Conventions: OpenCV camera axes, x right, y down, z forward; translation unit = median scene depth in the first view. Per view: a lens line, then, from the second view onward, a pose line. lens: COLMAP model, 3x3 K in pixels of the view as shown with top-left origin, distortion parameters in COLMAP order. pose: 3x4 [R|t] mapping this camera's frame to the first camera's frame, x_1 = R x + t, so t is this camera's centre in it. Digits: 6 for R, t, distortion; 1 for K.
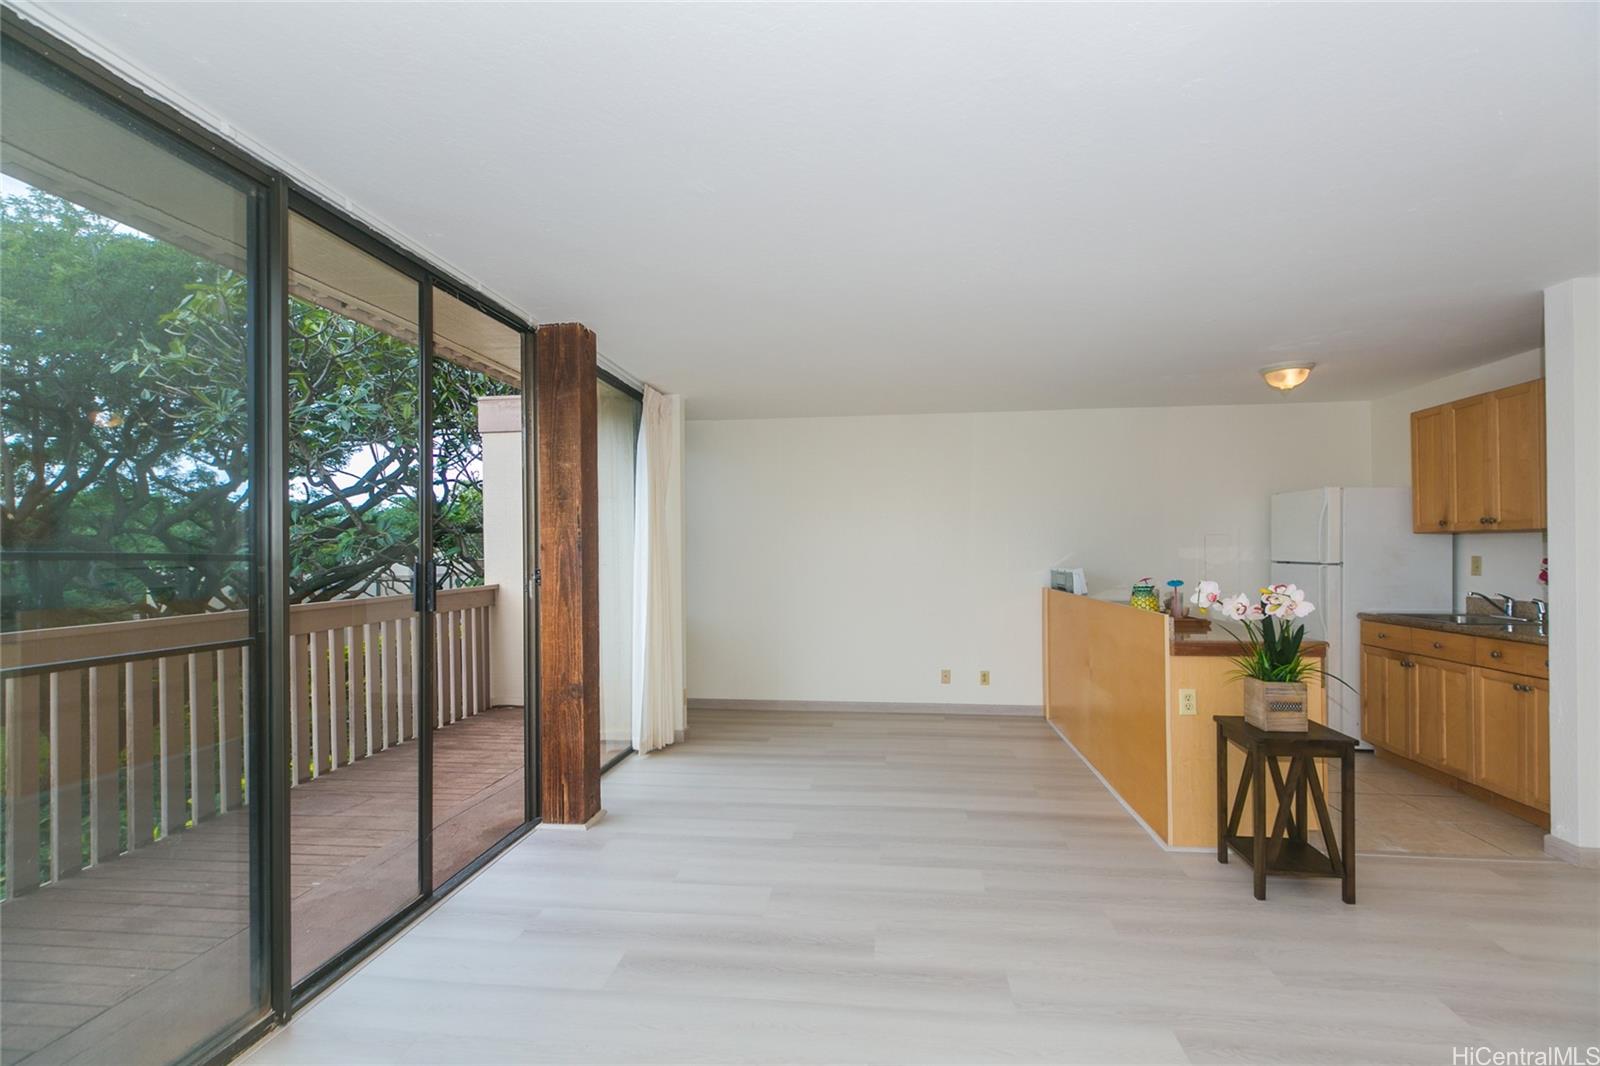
lens RADIAL K [[719.2, 0, 793.0], [0, 719.2, 552.6], [0, 0, 1]] dist [0.000236, -0.000058]
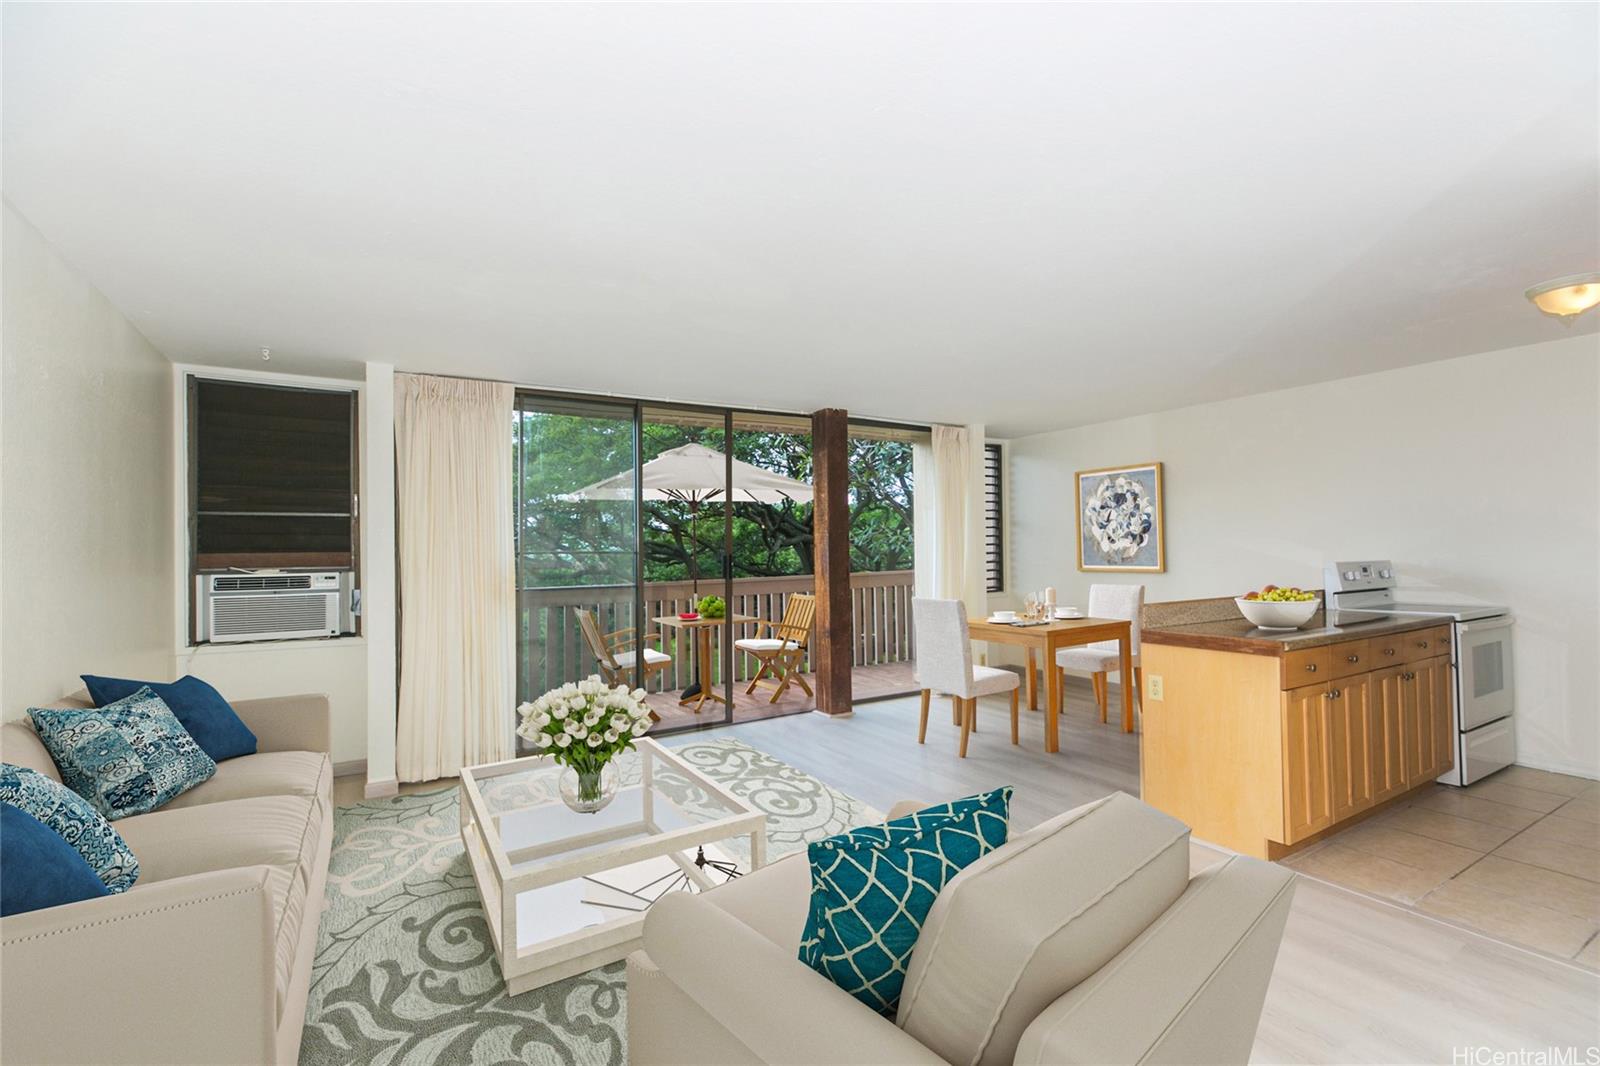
lens RADIAL K [[719.2, 0, 821.3], [0, 719.2, 527.3], [0, 0, 1]] dist [0.000236, -0.000058]
pose [[0.640508, -0.020984, -0.767665, 0.795272], [0.004790, 0.999716, -0.023331, -0.005590], [0.767937, 0.011266, 0.640427, -0.049368]]
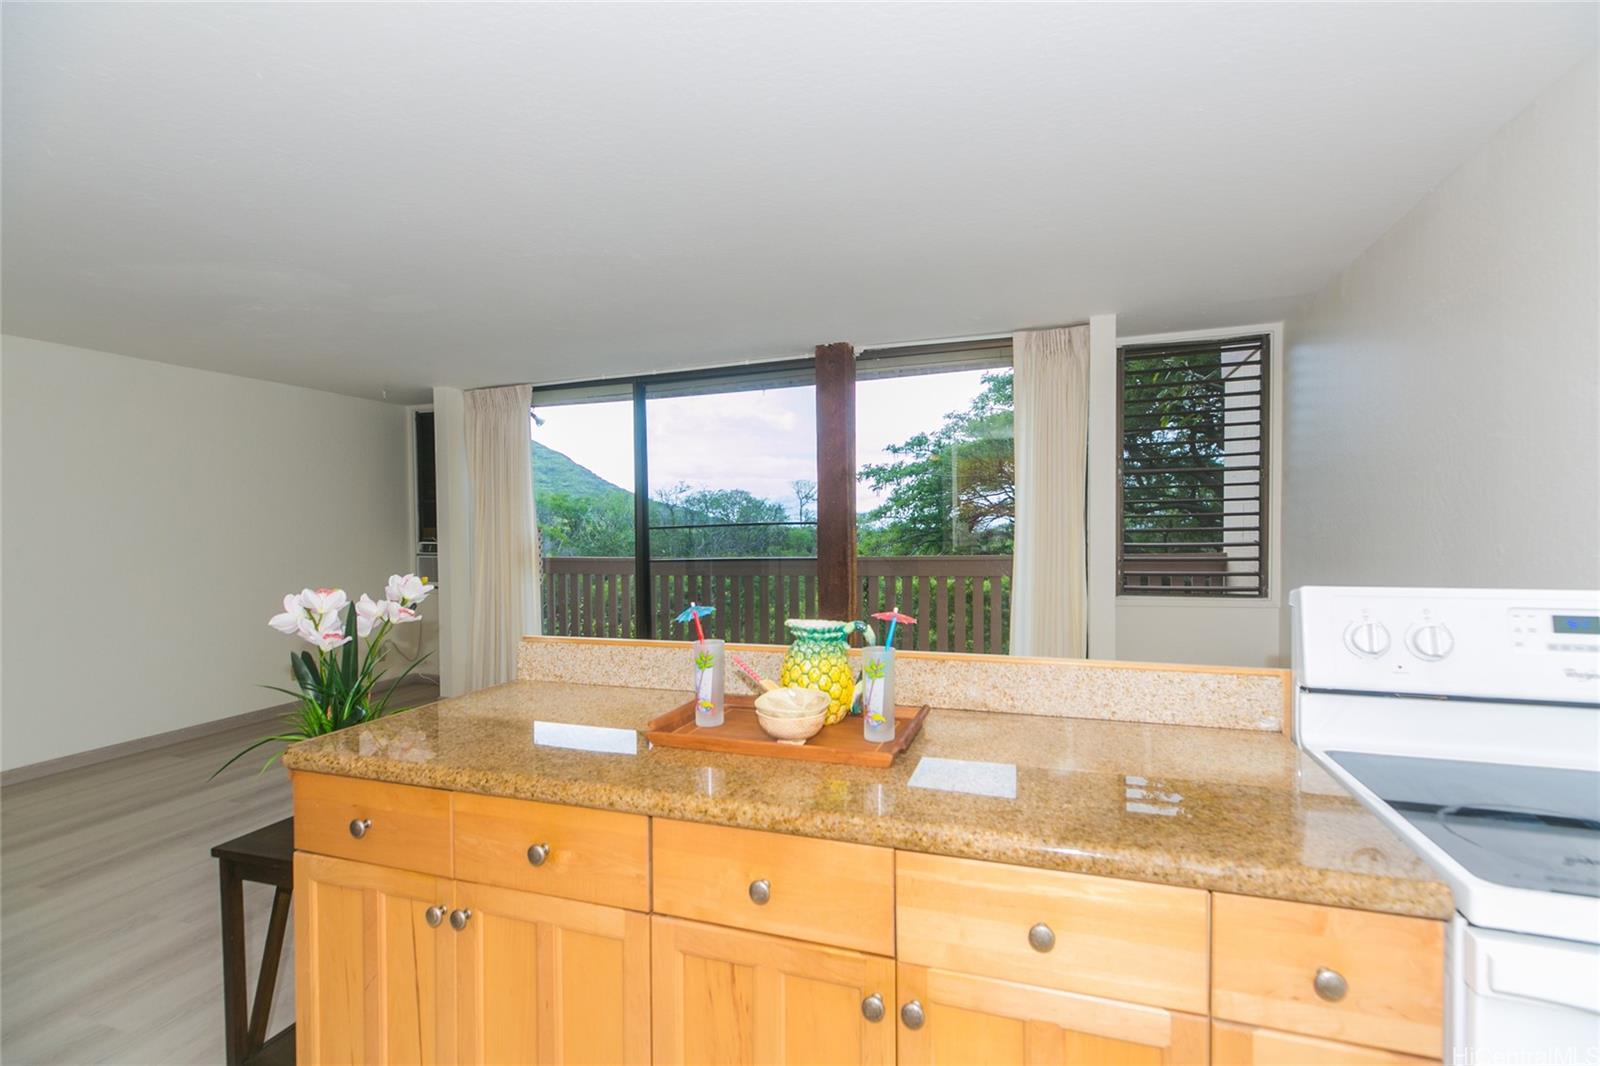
lens RADIAL K [[719.2, 0, 807.1], [0, 719.2, 530.2], [0, 0, 1]] dist [0.000236, -0.000058]
pose [[-0.193832, 0.024507, -0.980729, 0.820288], [0.017320, 0.999618, 0.021556, -0.012073], [0.980882, -0.012808, -0.194183, 1.031582]]
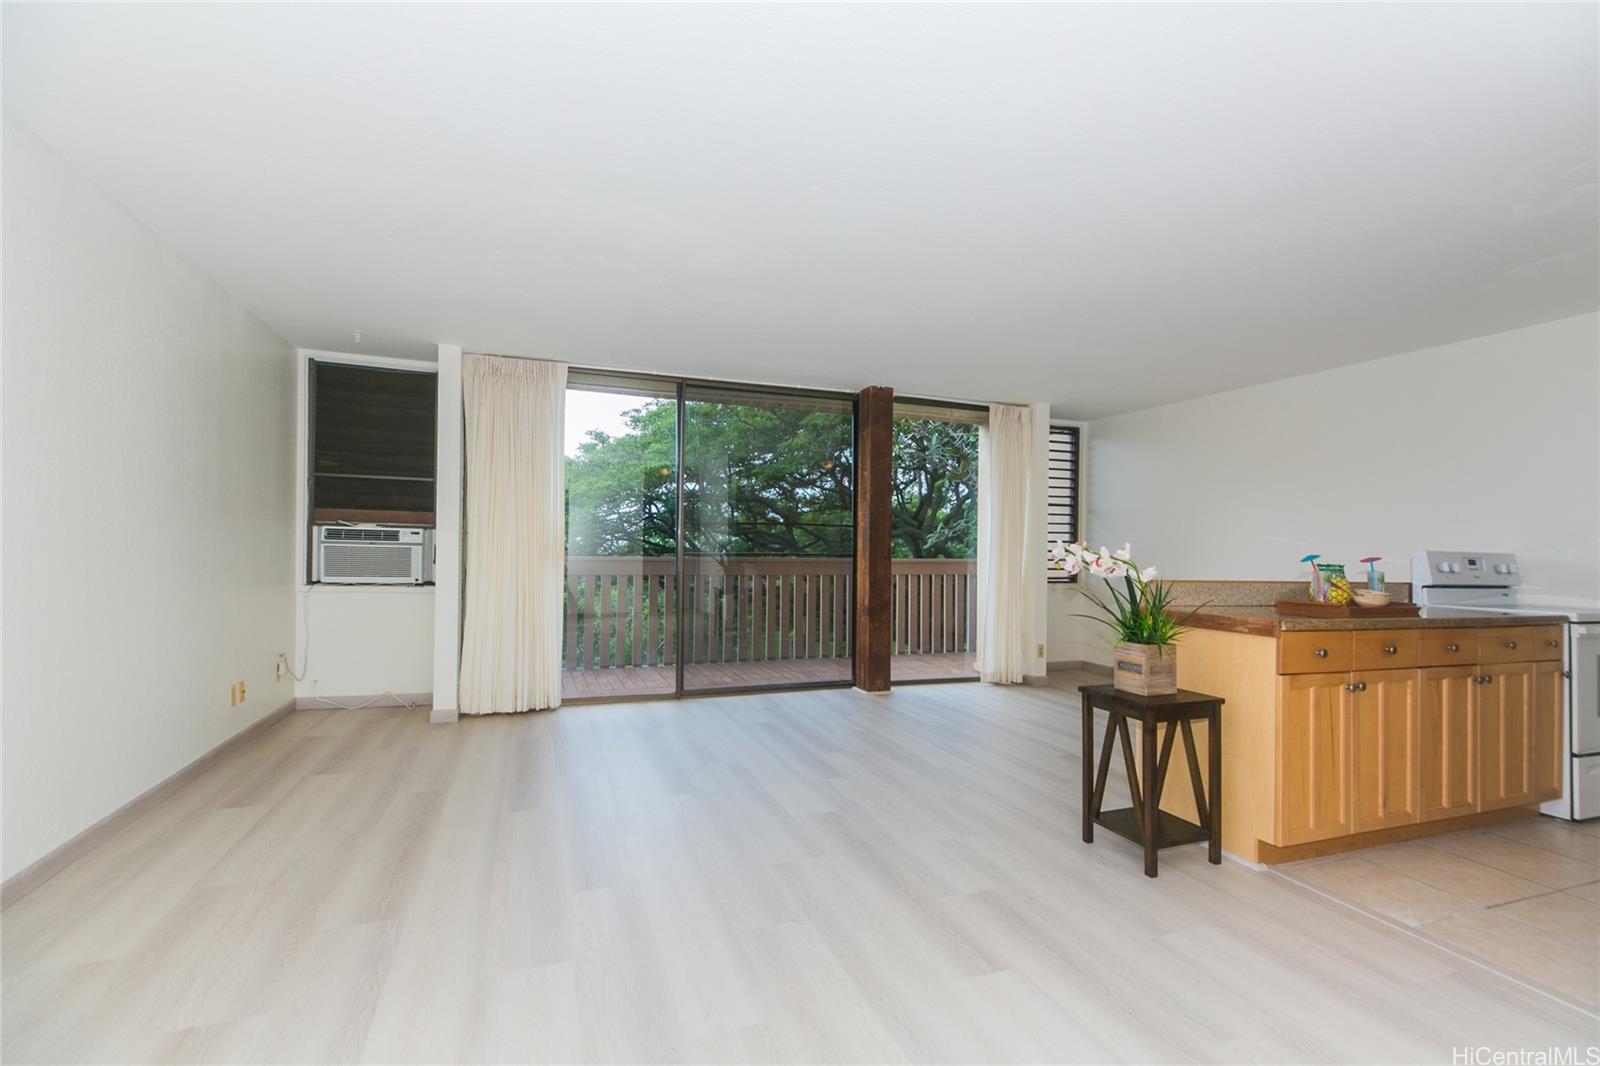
lens RADIAL K [[719.2, 0, 794.7], [0, 719.2, 528.2], [0, 0, 1]] dist [0.000236, -0.000058]
pose [[0.462735, -0.002016, -0.886495, 0.902500], [-0.027875, 0.999470, -0.016823, 0.033328], [0.886058, 0.032495, 0.462433, 0.076013]]
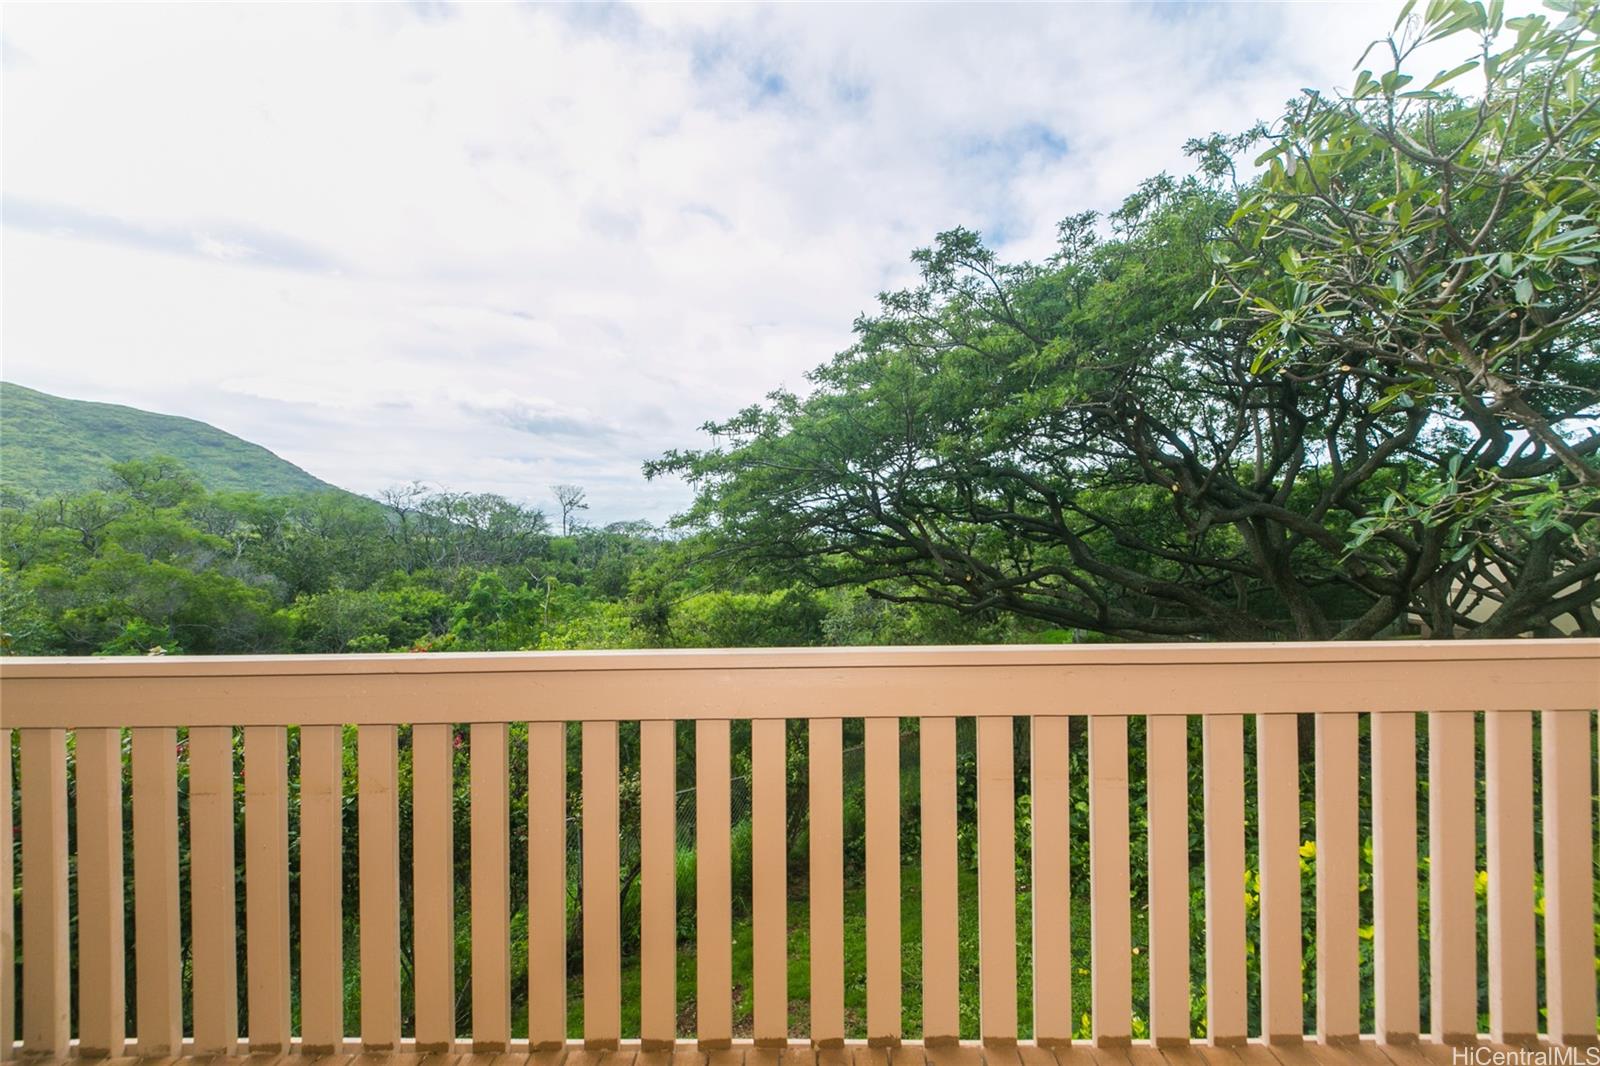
lens RADIAL K [[719.2, 0, 811.3], [0, 719.2, 534.5], [0, 0, 1]] dist [0.000236, -0.000058]
pose [[0.127733, 0.016087, -0.991678, -0.294416], [0.003389, 0.999856, 0.016656, 0.000178], [0.991803, -0.005489, 0.127660, 0.773661]]
